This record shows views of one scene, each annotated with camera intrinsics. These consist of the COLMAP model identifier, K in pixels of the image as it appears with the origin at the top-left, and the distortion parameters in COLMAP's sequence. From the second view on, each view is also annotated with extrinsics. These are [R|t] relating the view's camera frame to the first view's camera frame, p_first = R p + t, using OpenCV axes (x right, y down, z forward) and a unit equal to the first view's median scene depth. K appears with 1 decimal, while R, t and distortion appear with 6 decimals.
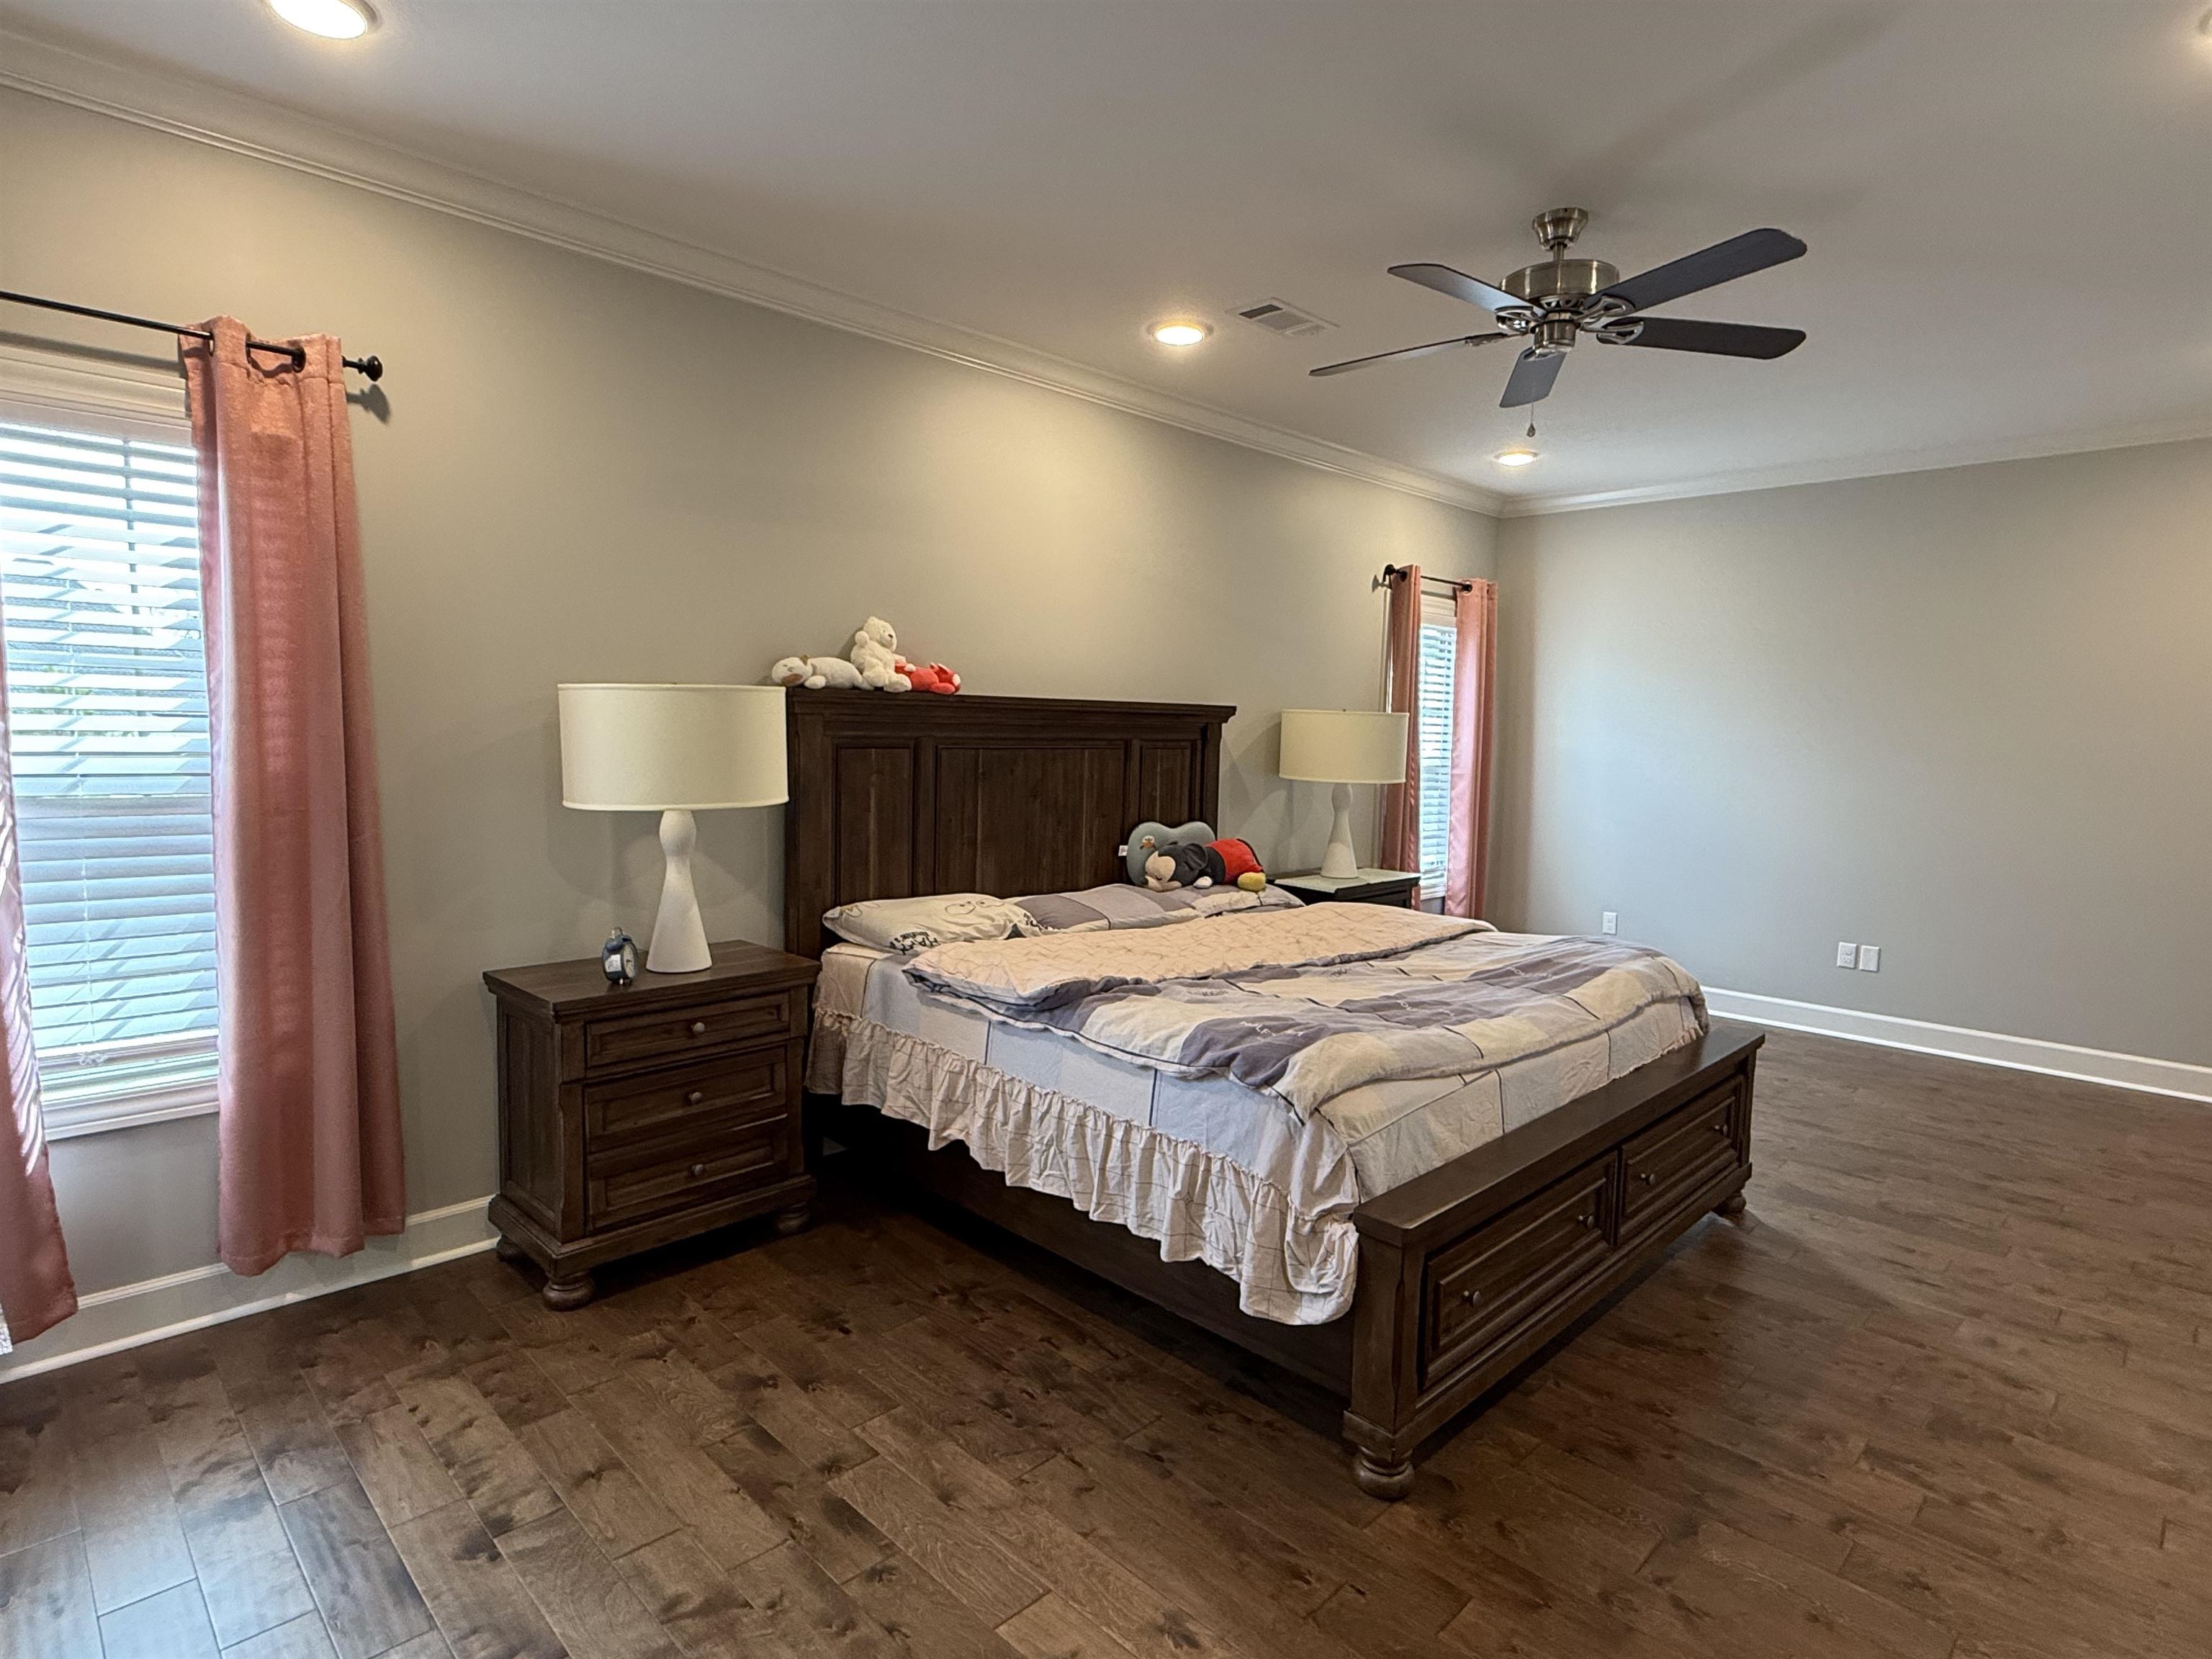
lens RADIAL K [[1167.3, 0, 1106.0], [0, 1167.3, 829.5], [0, 0, 1]] dist [-0.002158, -0.001216]
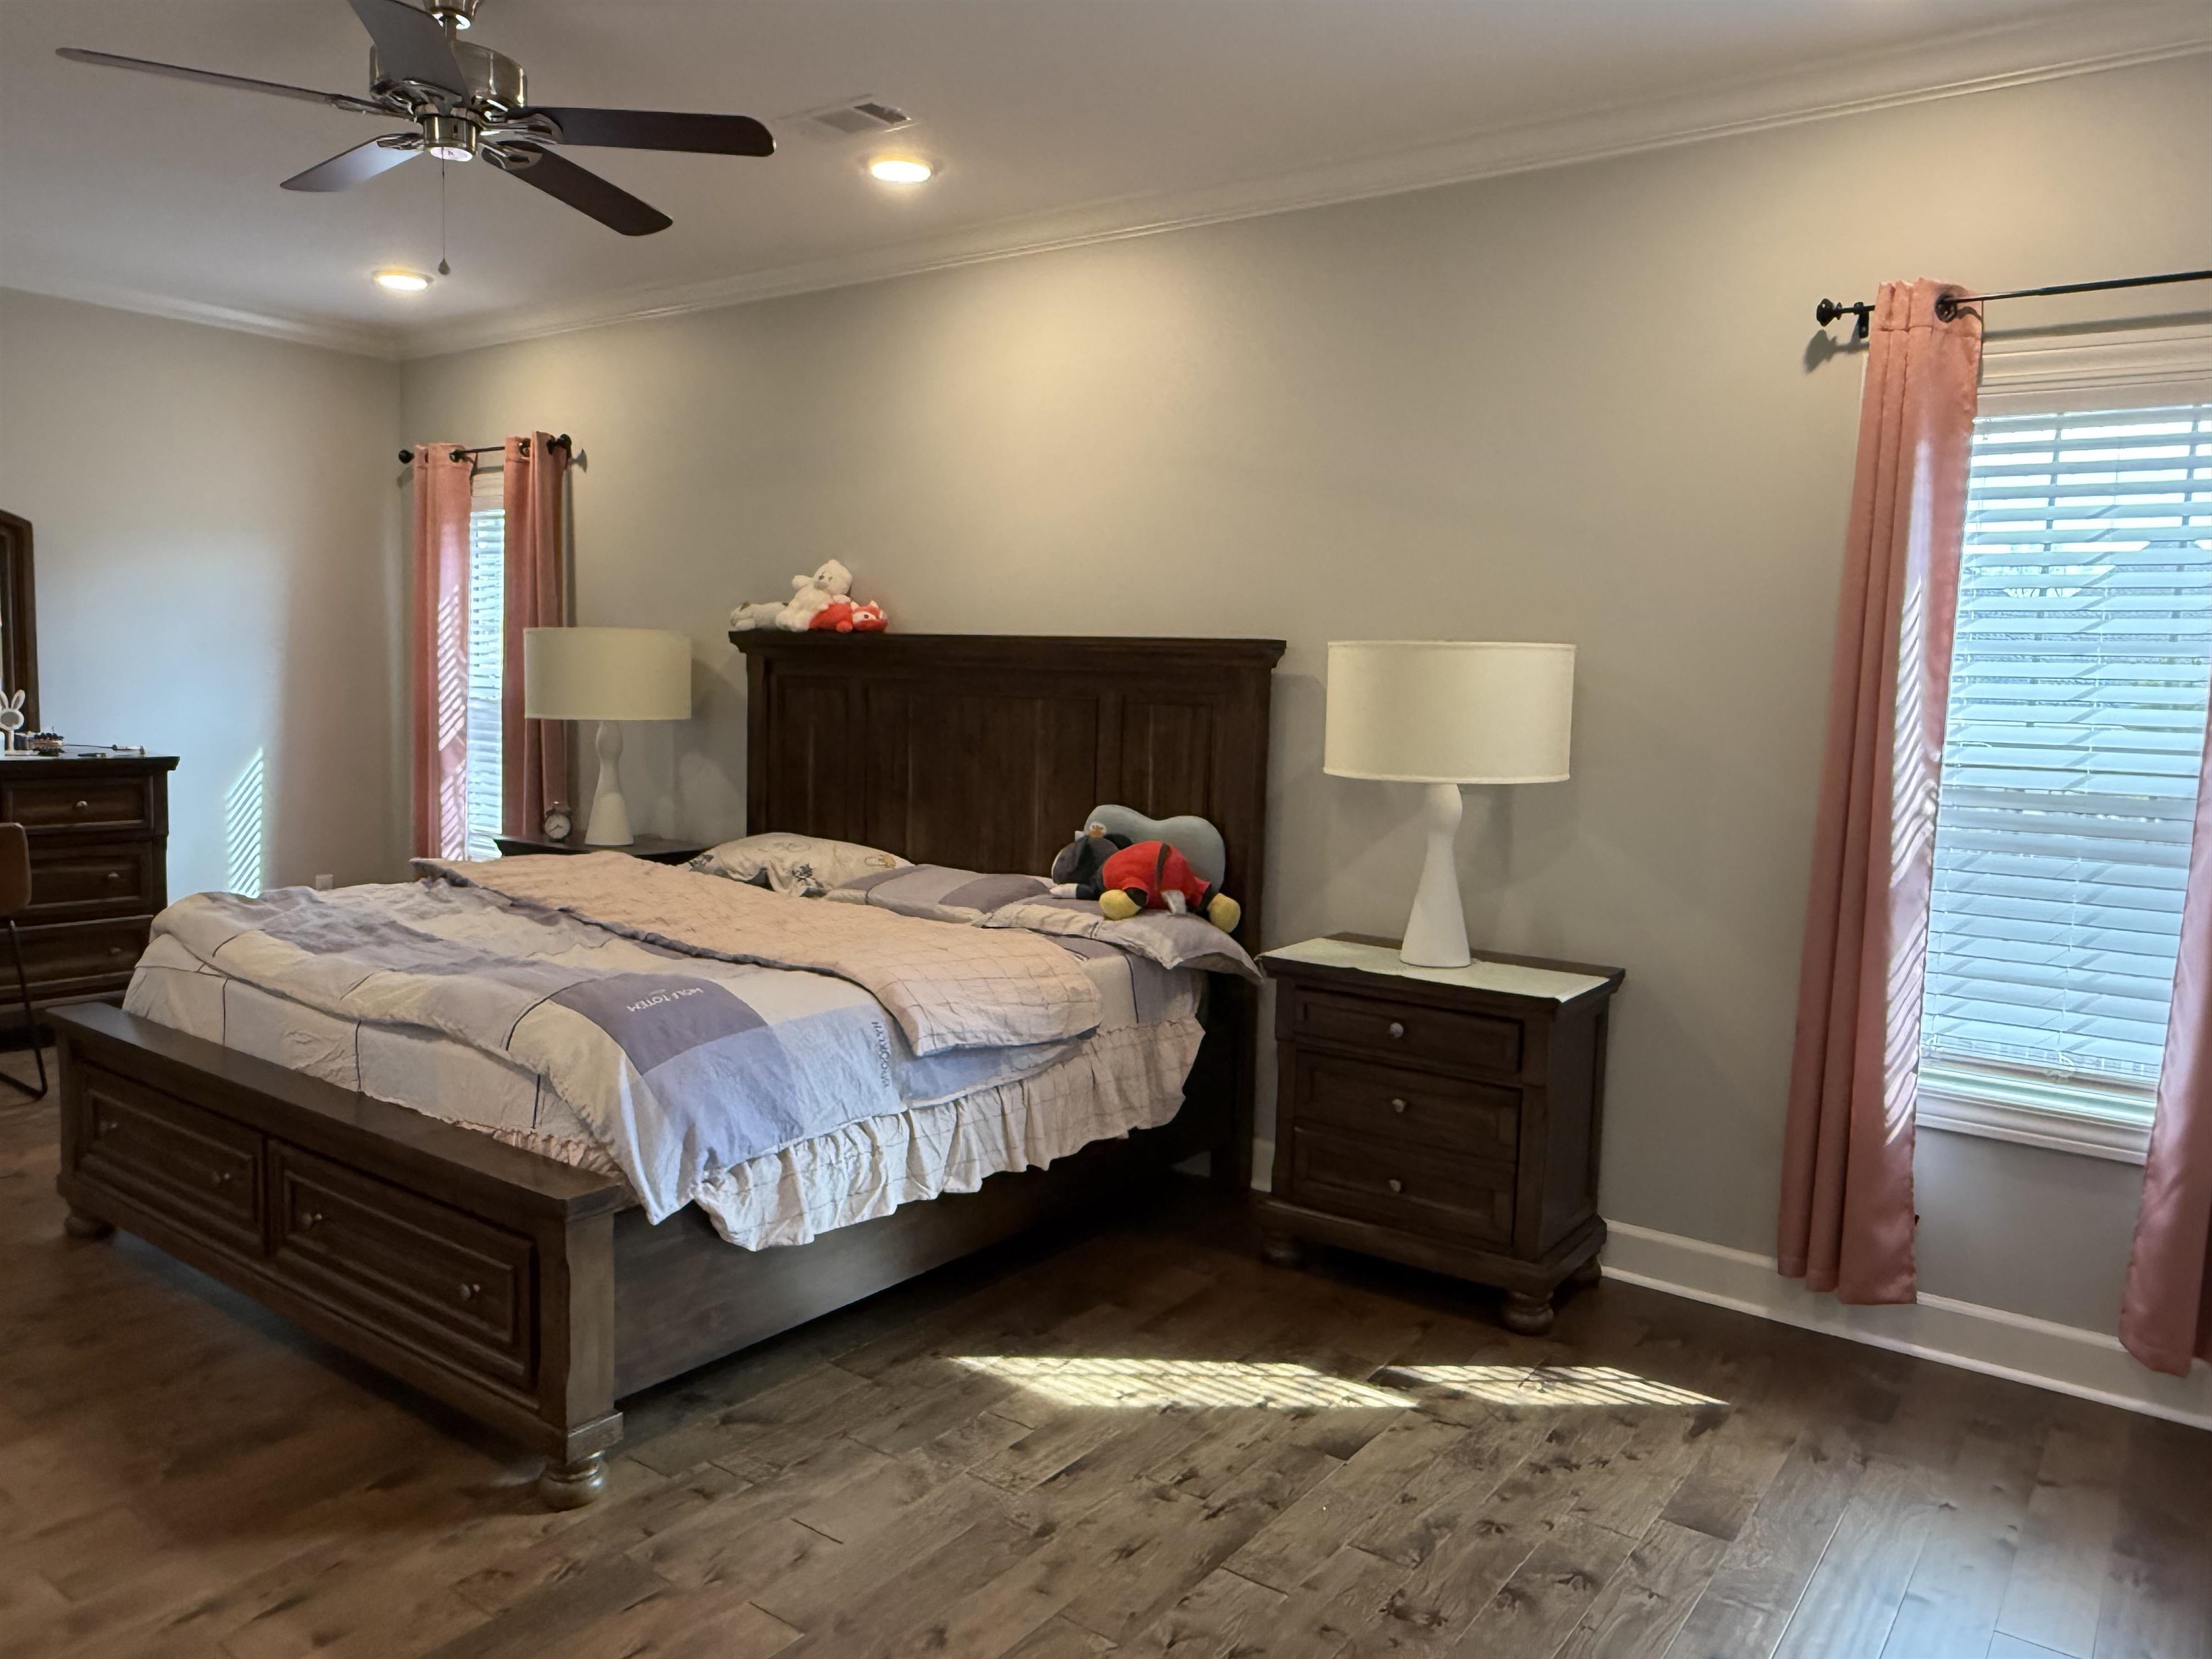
lens RADIAL K [[1546.8, 0, 1106.0], [0, 1546.8, 829.5], [0, 0, 1]] dist [-0.029323, 0.001418]
pose [[0.139379, 0.087817, -0.986337, 1.038018], [-0.112911, 0.990973, 0.072274, -0.063715], [0.983781, 0.101294, 0.148037, 0.914648]]
